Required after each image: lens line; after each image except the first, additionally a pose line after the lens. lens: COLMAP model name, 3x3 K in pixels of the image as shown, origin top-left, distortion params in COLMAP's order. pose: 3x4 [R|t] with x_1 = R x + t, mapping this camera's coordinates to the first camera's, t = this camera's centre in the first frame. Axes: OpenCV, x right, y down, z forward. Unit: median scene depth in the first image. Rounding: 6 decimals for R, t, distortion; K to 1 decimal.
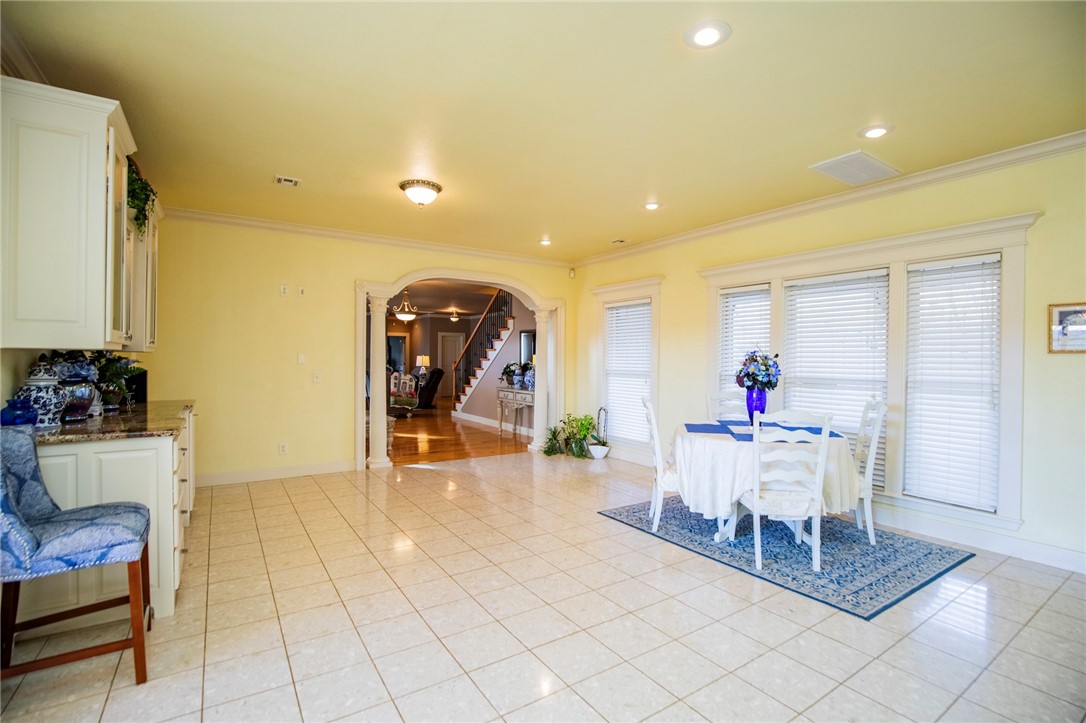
lens RADIAL K [[504.2, 0, 559.0], [0, 504.2, 361.7], [0, 0, 1]] dist [-0.035162, 0.005558]
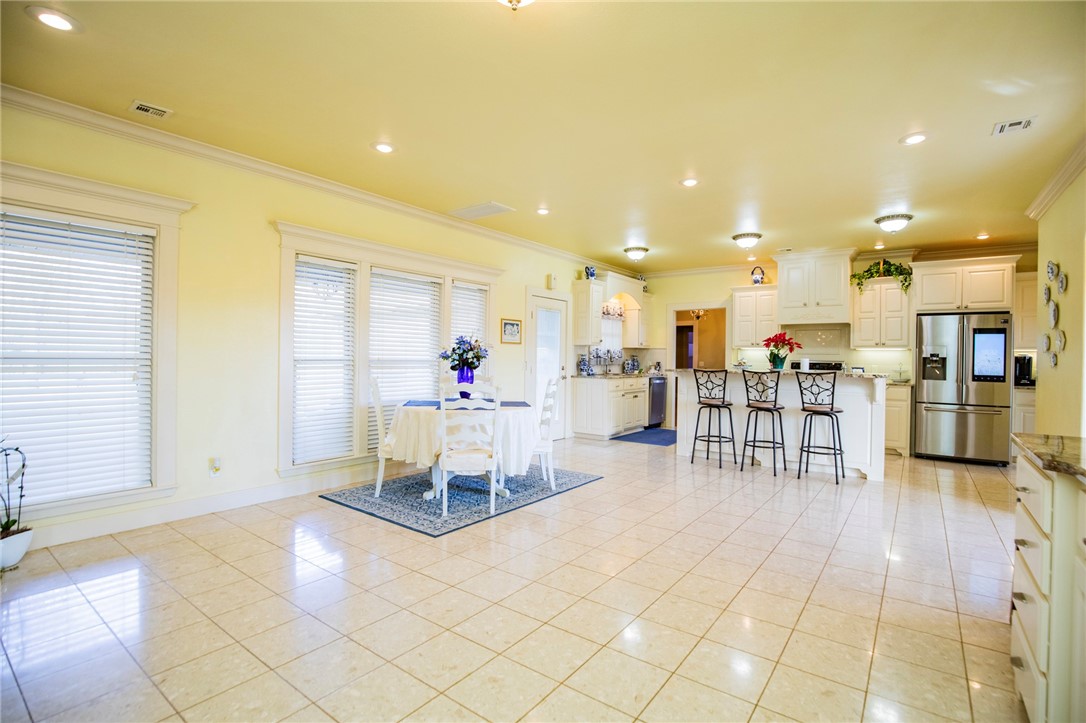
lens RADIAL K [[504.2, 0, 552.9], [0, 504.2, 362.2], [0, 0, 1]] dist [-0.035162, 0.005558]
pose [[-0.326644, -0.019981, 0.944936, -0.805232], [-0.007174, 0.999800, 0.018661, 0.015744], [-0.945120, -0.000683, -0.326722, 1.229816]]
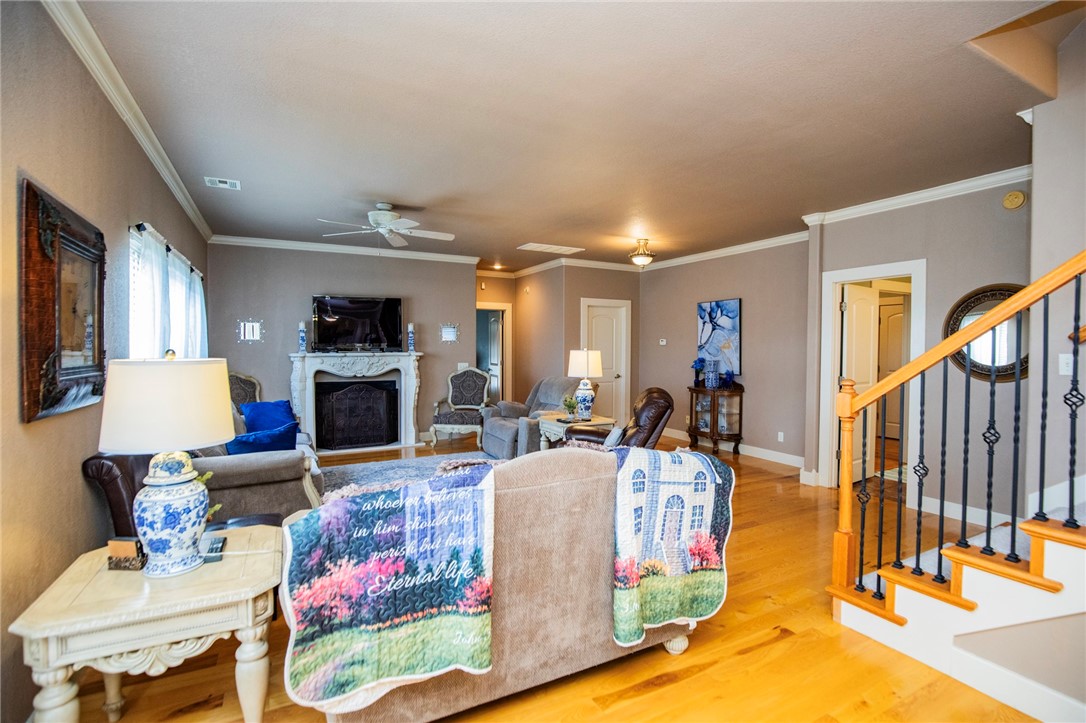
lens RADIAL K [[504.2, 0, 550.4], [0, 504.2, 358.7], [0, 0, 1]] dist [-0.035162, 0.005558]
pose [[0.994542, 0.000034, -0.104337, -0.945104], [0.001674, 0.999866, 0.016288, -0.045016], [0.104323, -0.016373, 0.994409, 2.270788]]
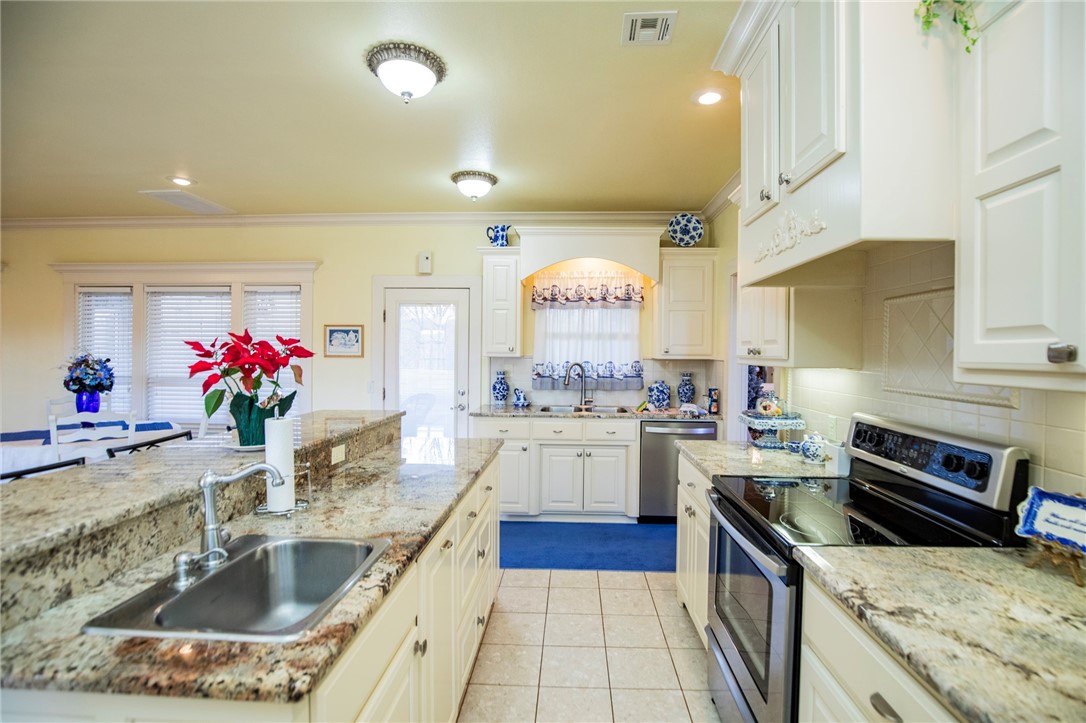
lens RADIAL K [[504.2, 0, 534.3], [0, 504.2, 358.5], [0, 0, 1]] dist [-0.035162, 0.005558]
pose [[0.598424, -0.012775, 0.801078, 0.134584], [0.002261, 0.999896, 0.014256, -0.028266], [-0.801177, -0.006720, 0.598390, -0.359377]]
